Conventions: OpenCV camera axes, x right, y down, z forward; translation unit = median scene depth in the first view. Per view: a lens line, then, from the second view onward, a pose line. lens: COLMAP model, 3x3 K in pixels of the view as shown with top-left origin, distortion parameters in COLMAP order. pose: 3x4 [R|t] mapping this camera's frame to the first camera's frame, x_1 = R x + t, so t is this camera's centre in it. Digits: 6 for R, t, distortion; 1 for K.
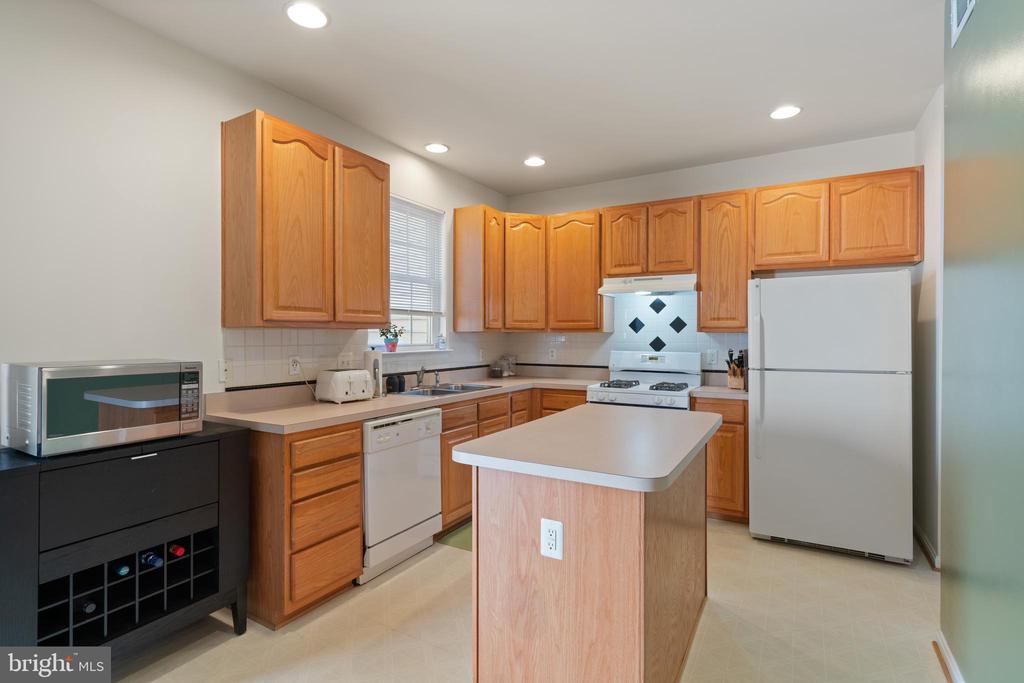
lens RADIAL K [[499.0, 0, 512.6], [0, 499.0, 338.1], [0, 0, 1]] dist [-0.007441, 0.007840]
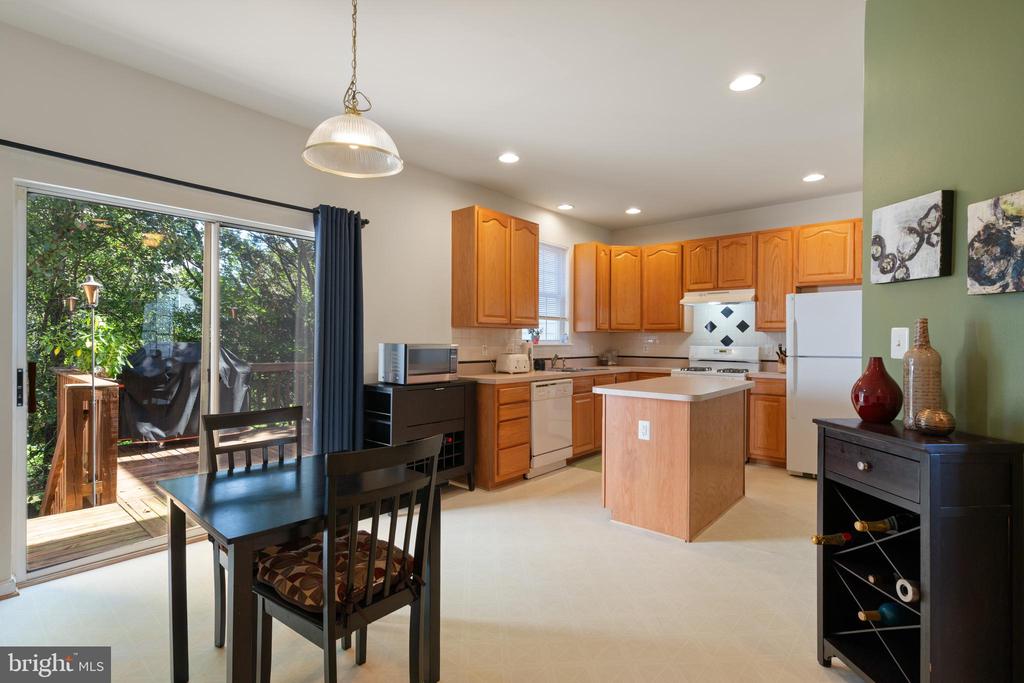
lens RADIAL K [[499.0, 0, 512.7], [0, 499.0, 339.2], [0, 0, 1]] dist [-0.007441, 0.007840]
pose [[0.983188, 0.003354, -0.182568, -0.039695], [-0.004803, 0.999960, -0.007494, 0.026481], [0.182536, 0.008244, 0.983165, -0.552332]]
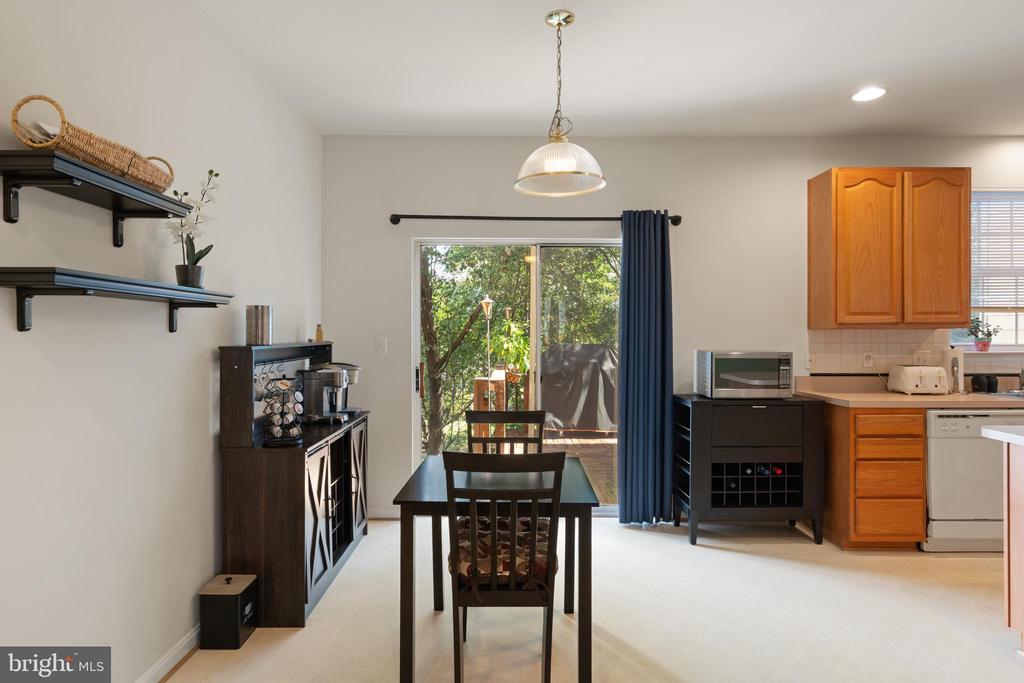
lens RADIAL K [[567.5, 0, 503.8], [0, 567.5, 335.3], [0, 0, 1]] dist [0.010554, -0.000834]
pose [[0.502452, 0.000194, -0.864605, 0.282138], [-0.002367, 0.999997, -0.001151, -0.000437], [0.864602, 0.002624, 0.502451, -0.410873]]
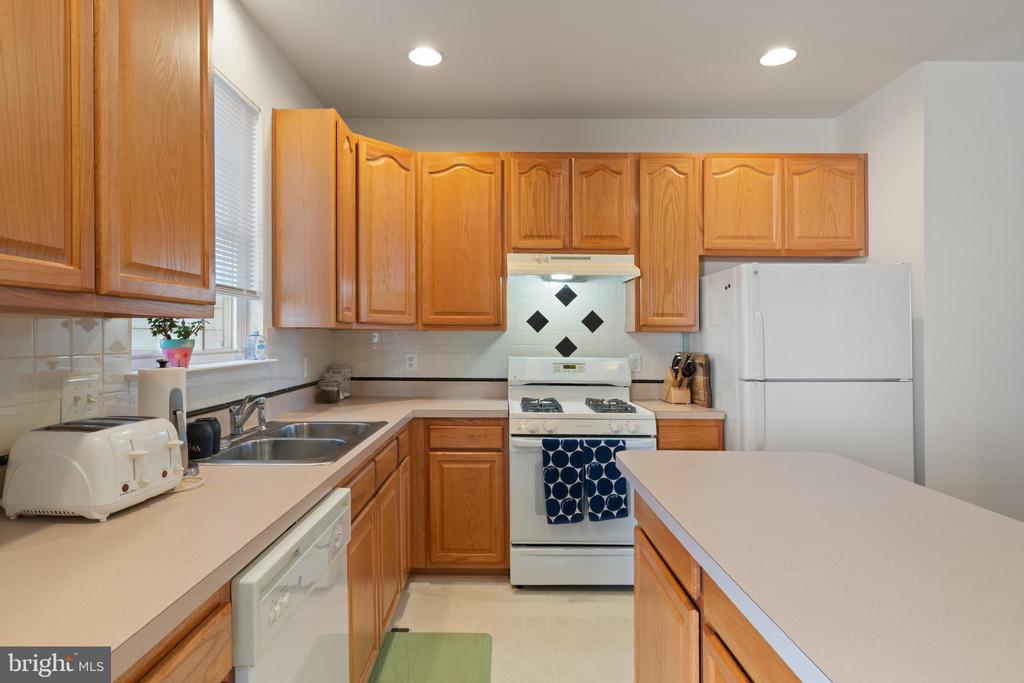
lens RADIAL K [[535.1, 0, 498.5], [0, 535.1, 339.5], [0, 0, 1]] dist [0.000590, 0.002047]
pose [[0.869705, 0.000724, 0.493572, -0.258527], [-0.002462, 0.999993, 0.002872, -0.001808], [-0.493566, -0.003713, 0.869700, 0.464972]]
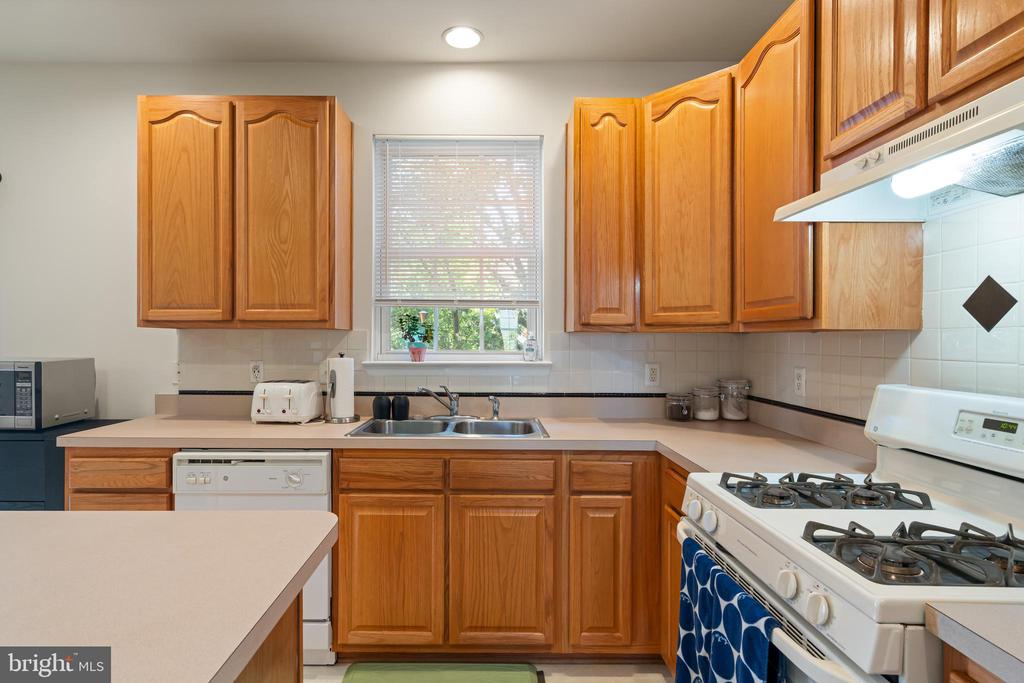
lens RADIAL K [[535.1, 0, 491.5], [0, 535.1, 339.5], [0, 0, 1]] dist [0.000590, 0.002047]
pose [[0.494848, 0.002190, -0.868977, 0.518621], [-0.007673, 0.999969, -0.001849, -0.002803], [0.868946, 0.007582, 0.494849, 0.810822]]
